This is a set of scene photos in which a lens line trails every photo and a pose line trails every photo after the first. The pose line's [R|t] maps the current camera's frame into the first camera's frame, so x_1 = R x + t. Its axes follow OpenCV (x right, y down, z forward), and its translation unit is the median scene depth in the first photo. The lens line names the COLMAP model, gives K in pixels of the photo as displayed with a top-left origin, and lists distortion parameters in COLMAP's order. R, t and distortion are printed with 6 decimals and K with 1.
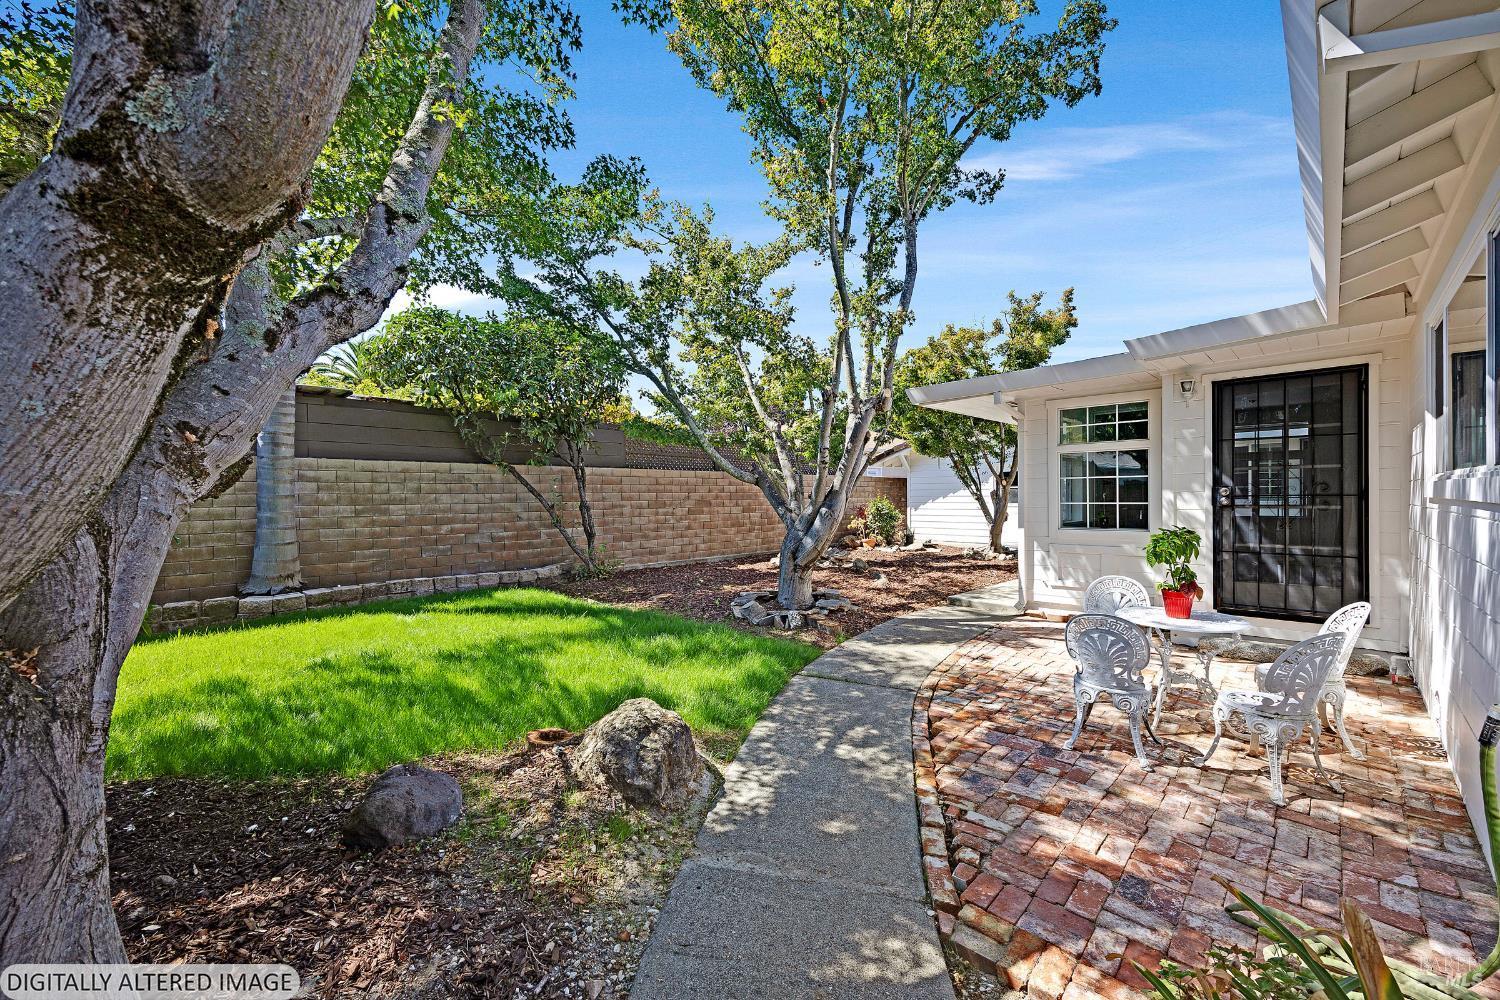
lens RADIAL K [[576.2, 0, 746.6], [0, 576.2, 503.7], [0, 0, 1]] dist [-0.005224, -0.000068]
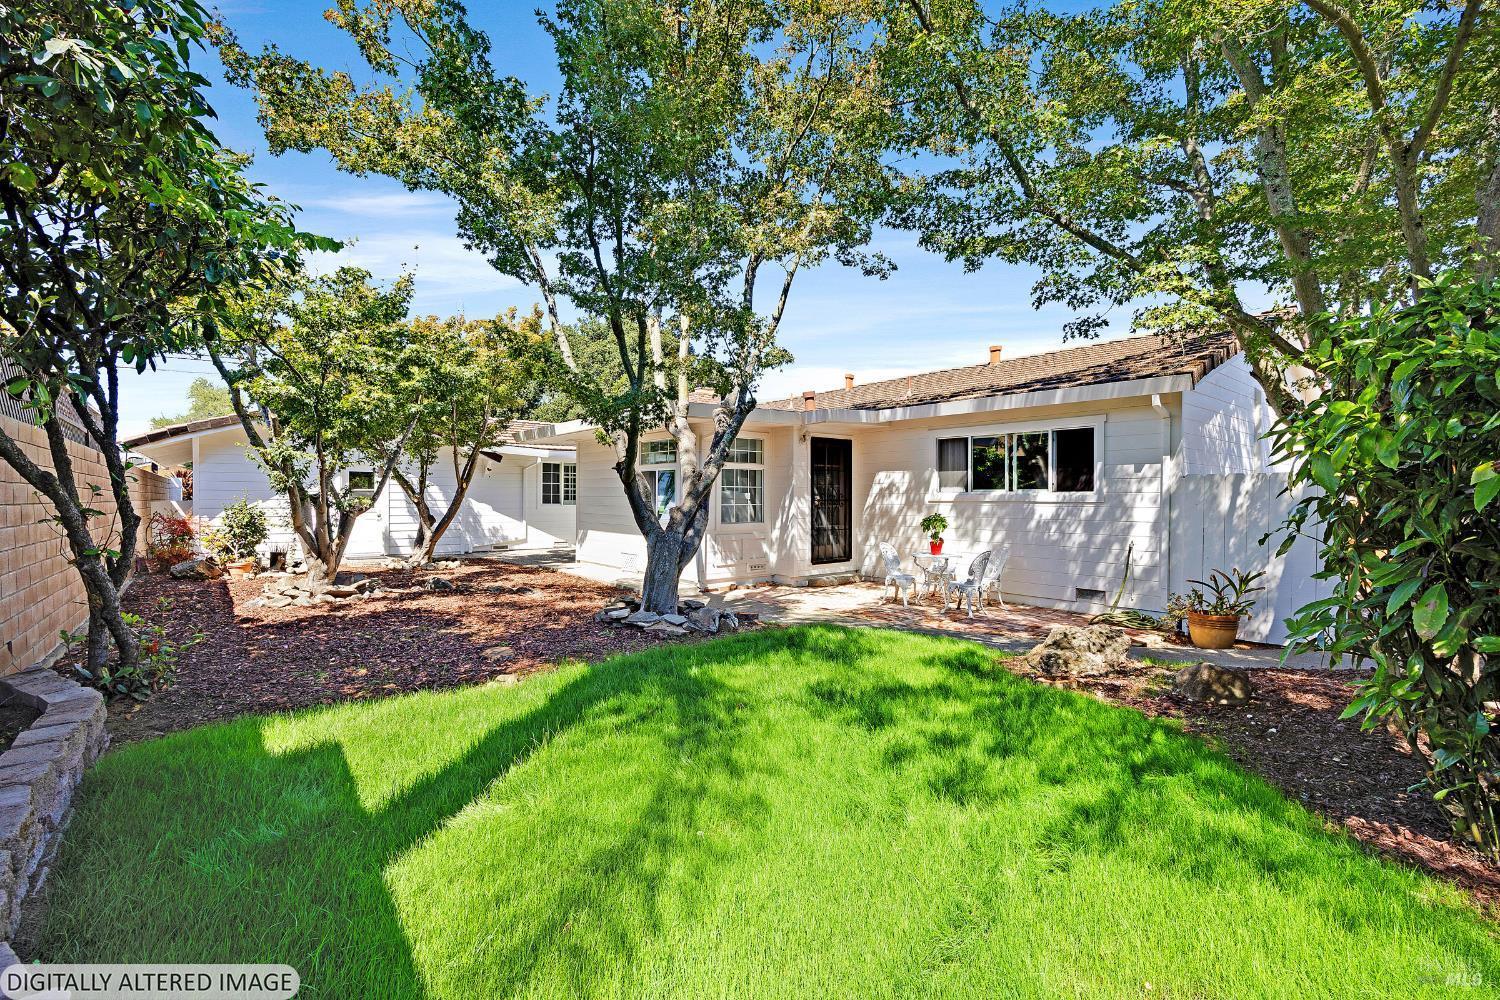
lens RADIAL K [[634.5, 0, 747.1], [0, 634.5, 499.2], [0, 0, 1]] dist [-0.024170, 0.000412]
pose [[0.120548, -0.007920, 0.992676, -1.202231], [0.012330, 0.999903, 0.006480, -0.030622], [-0.992631, 0.011459, 0.120634, 0.964873]]
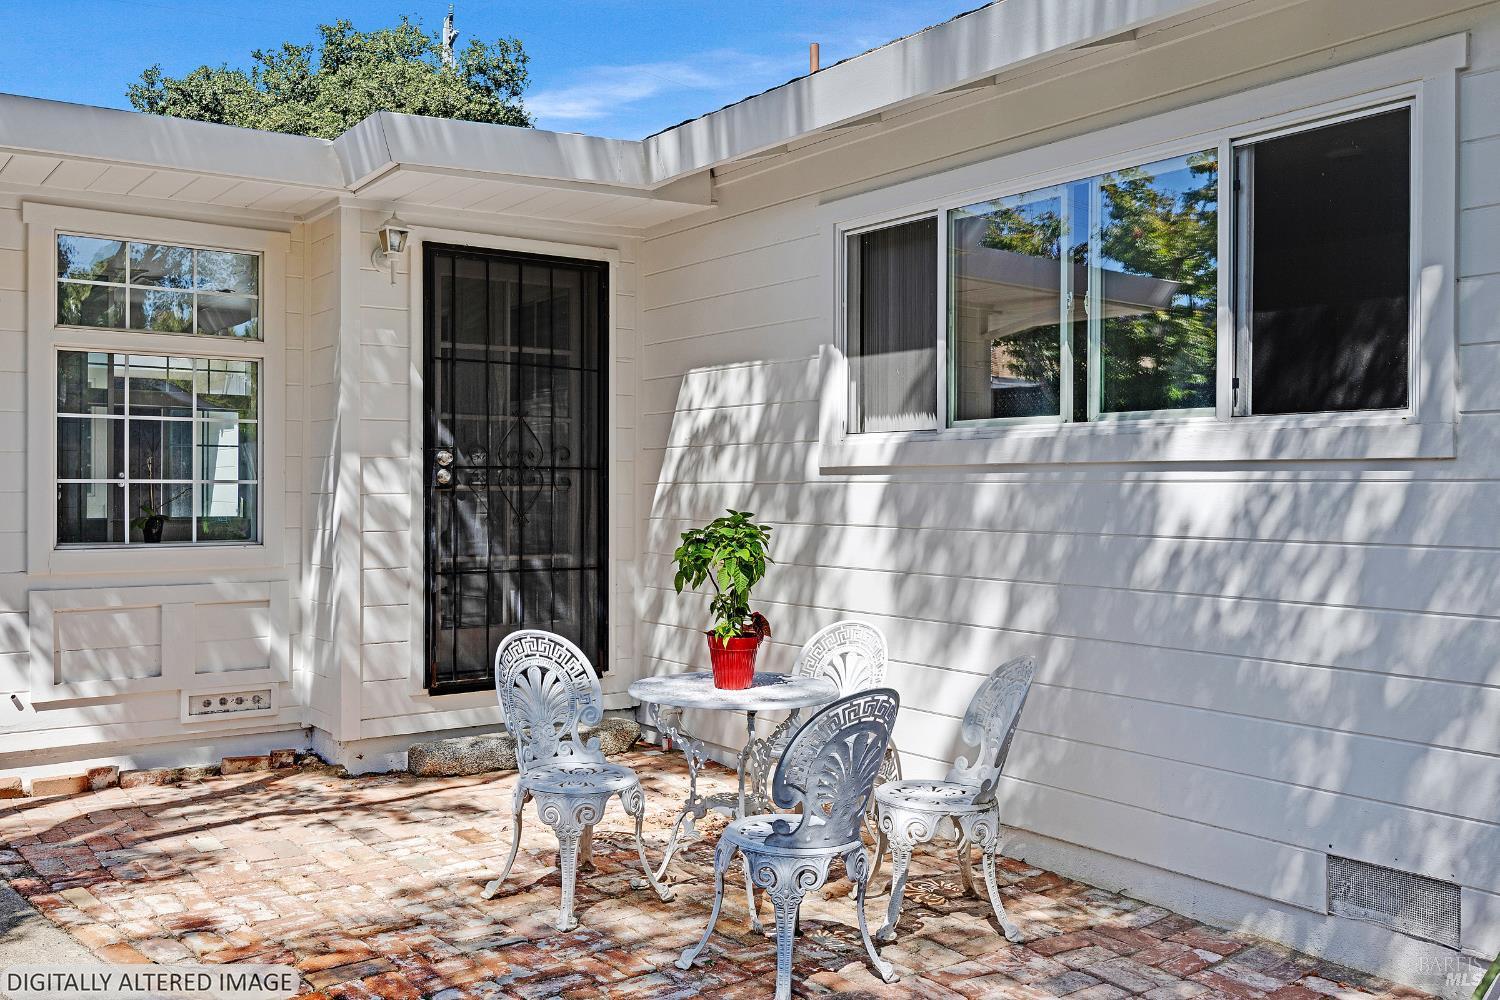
lens RADIAL K [[1297.8, 0, 750.0], [0, 1297.8, 500.0], [0, 0, 1]] dist [0.017131, -0.001008]
pose [[0.181302, -0.003777, 0.983420, -0.271387], [0.004215, 0.999986, 0.003064, 0.014055], [-0.983419, 0.003589, 0.181315, 0.509151]]
